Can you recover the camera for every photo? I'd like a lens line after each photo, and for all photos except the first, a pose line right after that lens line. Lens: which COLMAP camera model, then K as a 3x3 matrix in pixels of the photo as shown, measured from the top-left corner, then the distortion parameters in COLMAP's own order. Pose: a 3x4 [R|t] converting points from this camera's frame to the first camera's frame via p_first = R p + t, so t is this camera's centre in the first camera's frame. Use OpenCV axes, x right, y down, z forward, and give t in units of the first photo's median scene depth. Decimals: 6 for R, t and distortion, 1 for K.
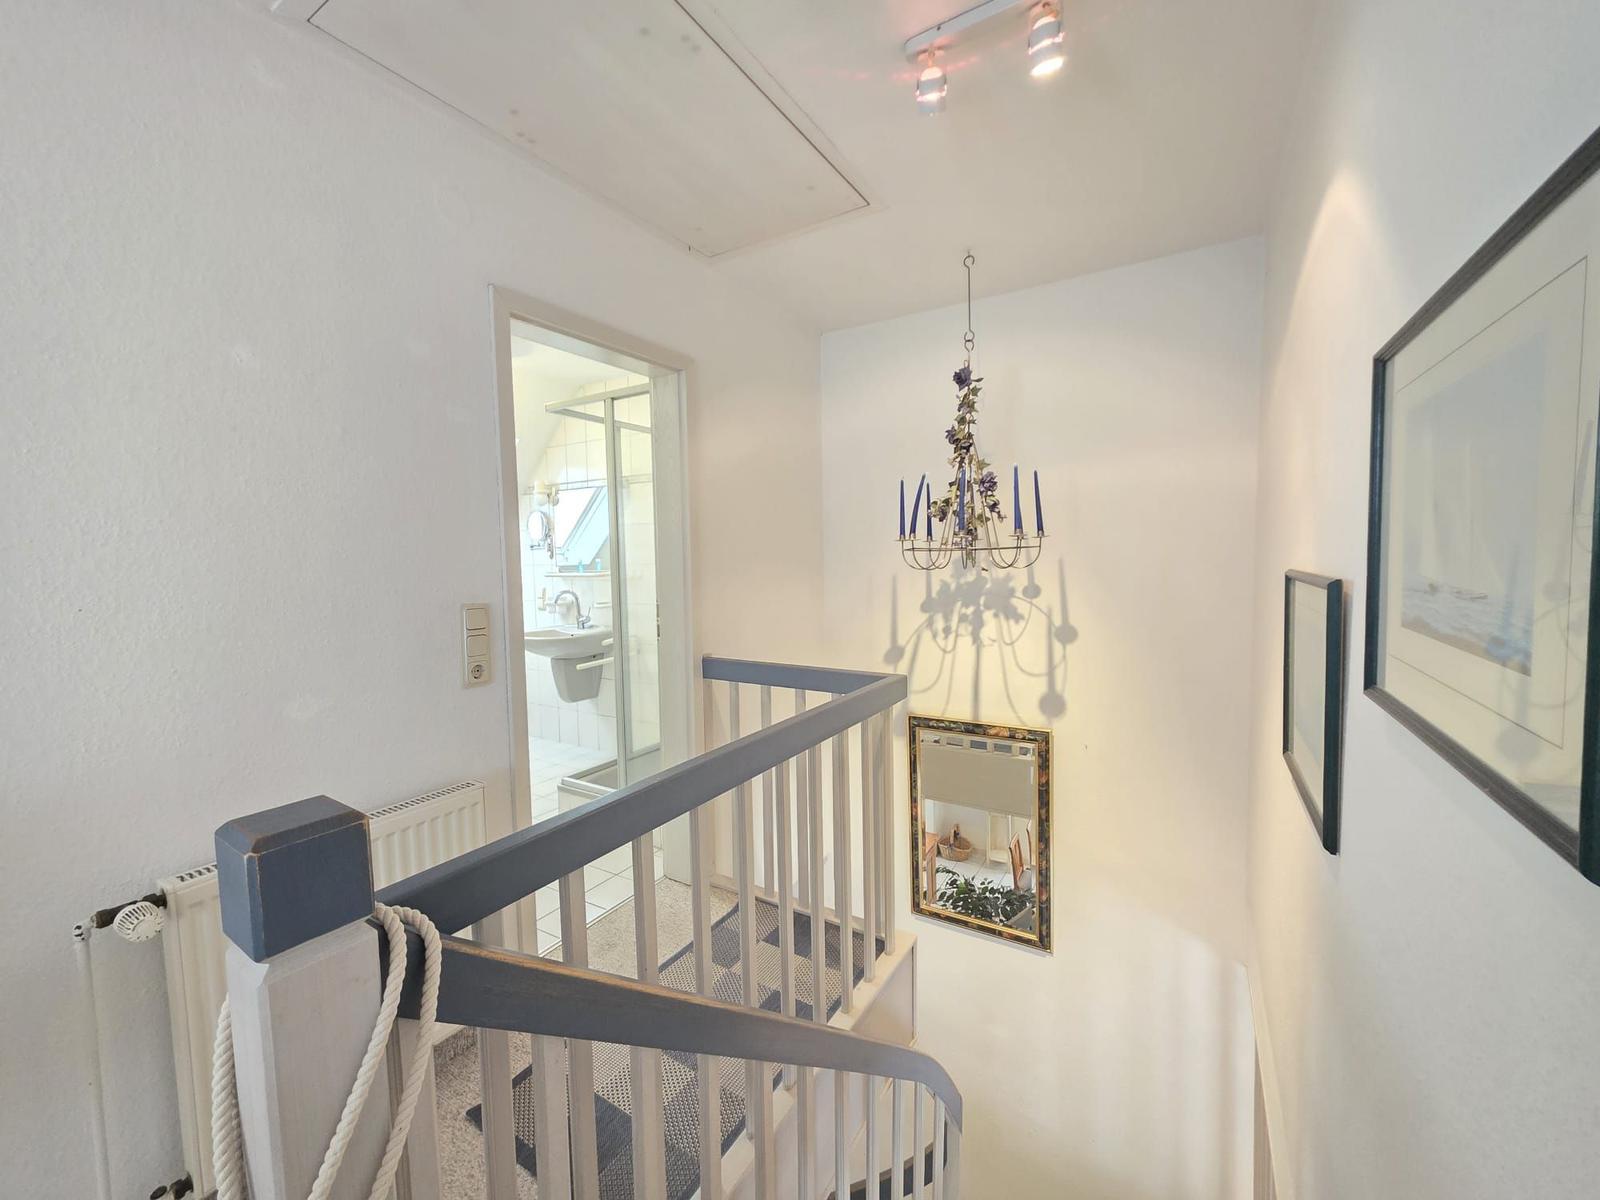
lens RADIAL K [[641.4, 0, 802.4], [0, 641.4, 597.8], [0, 0, 1]] dist [0.000269, -0.000632]
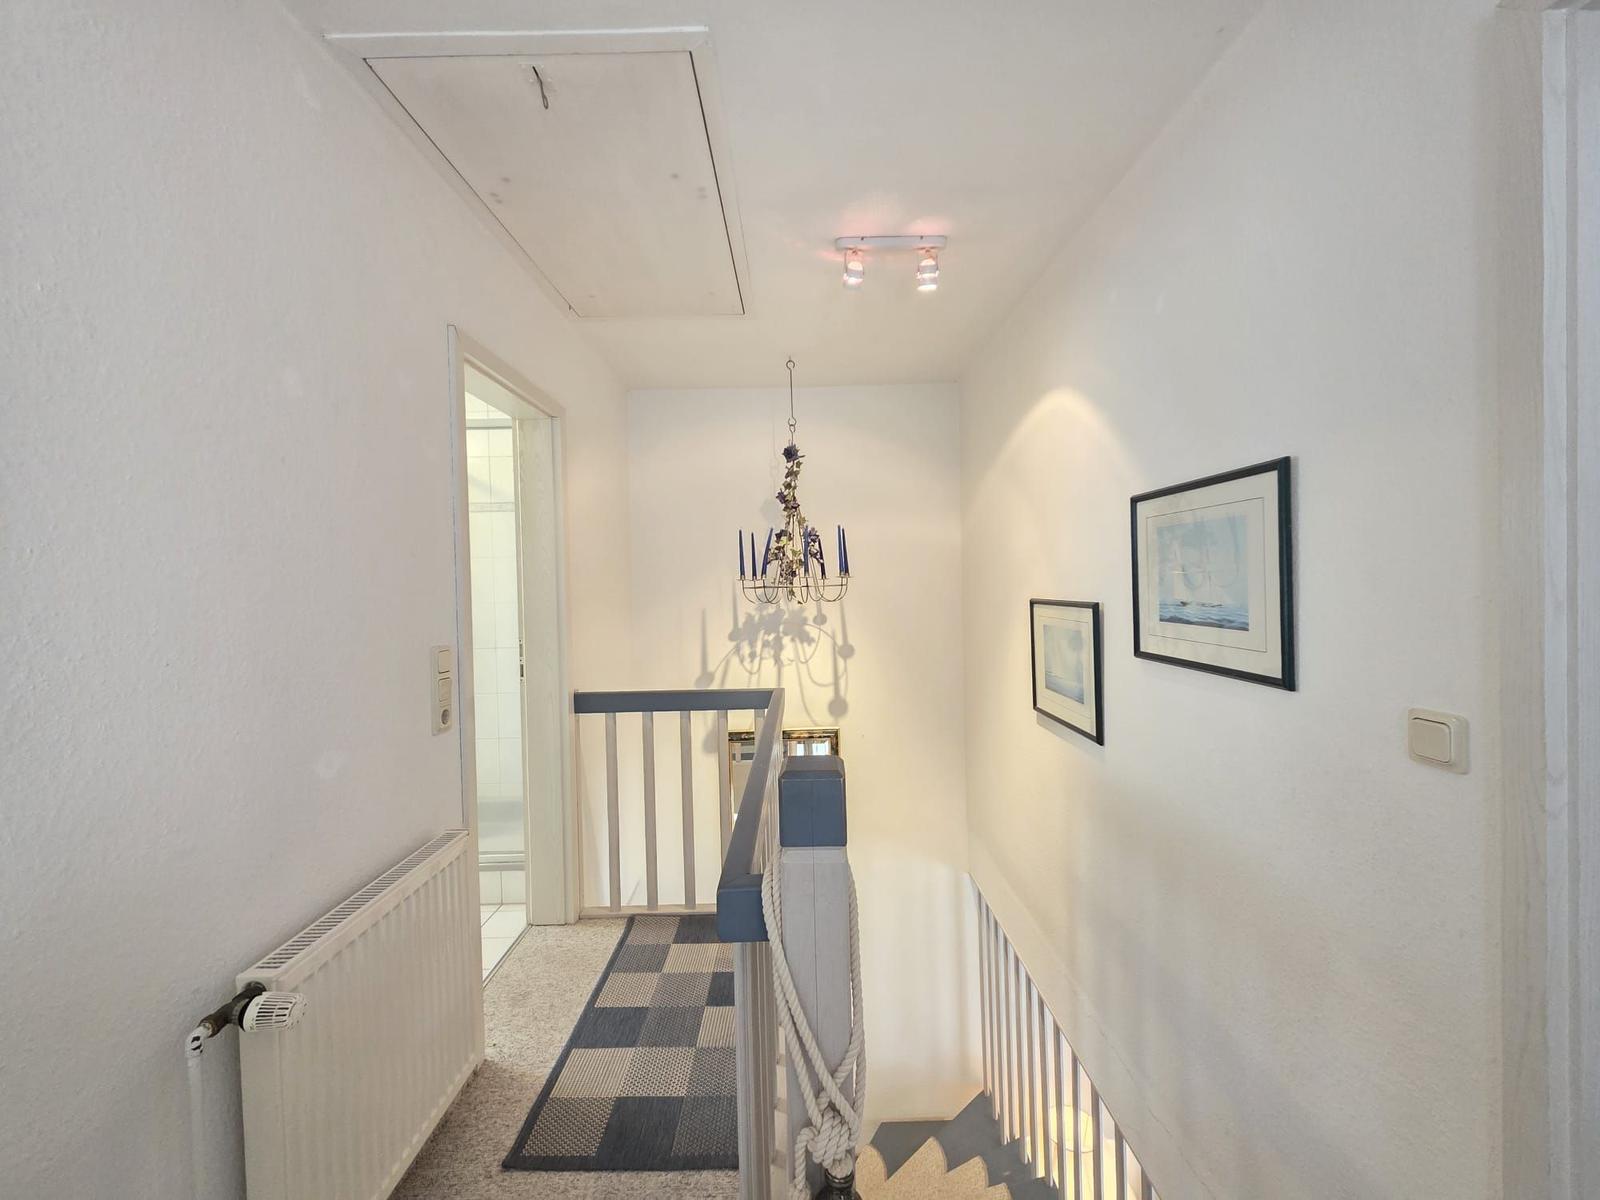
lens RADIAL K [[642.2, 0, 805.8], [0, 642.2, 594.3], [0, 0, 1]] dist [0.000080, -0.000310]
pose [[0.848346, -0.010286, 0.529342, -0.343086], [0.043086, 0.997836, -0.049662, 0.002140], [-0.527686, 0.064938, 0.846954, -0.069985]]
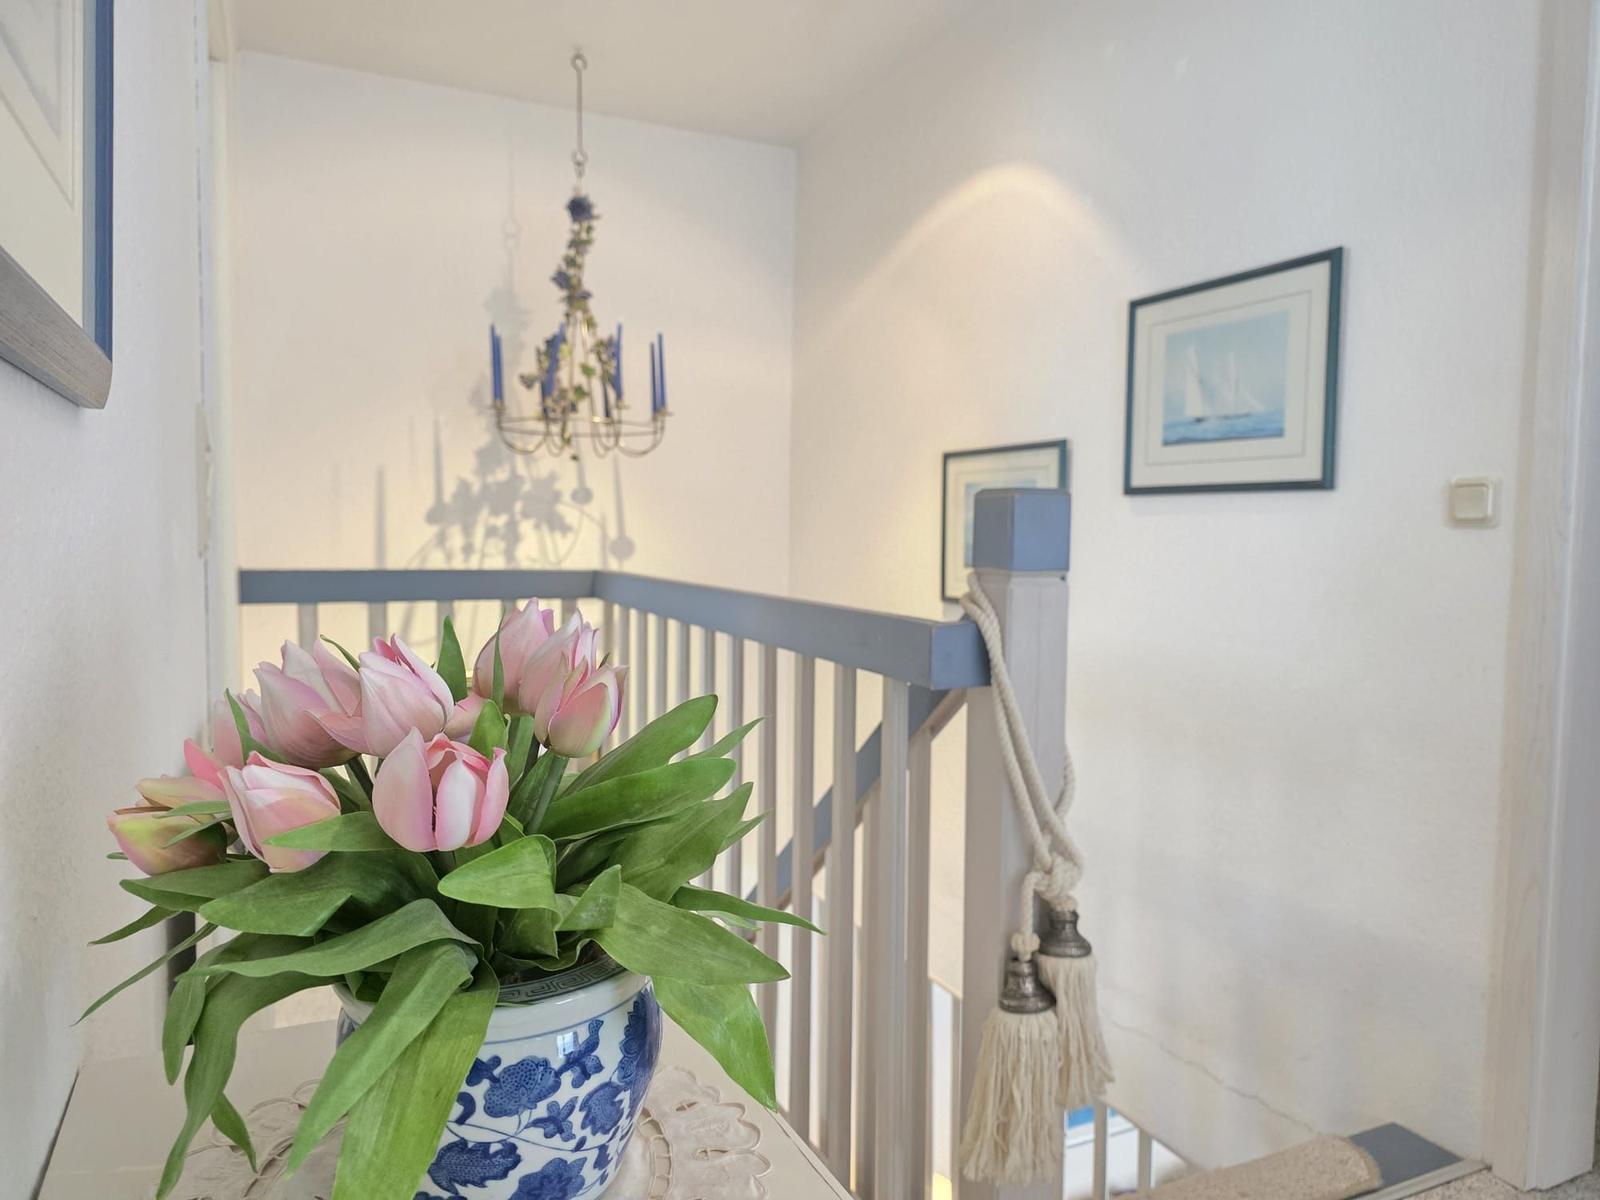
lens RADIAL K [[1091.2, 0, 827.3], [0, 1091.2, 603.6], [0, 0, 1]] dist [0.003445, -0.001833]
pose [[0.534191, -0.029360, 0.844854, -0.627033], [0.031999, 0.999383, 0.014497, 0.114159], [-0.844758, 0.019290, 0.534801, 0.024859]]
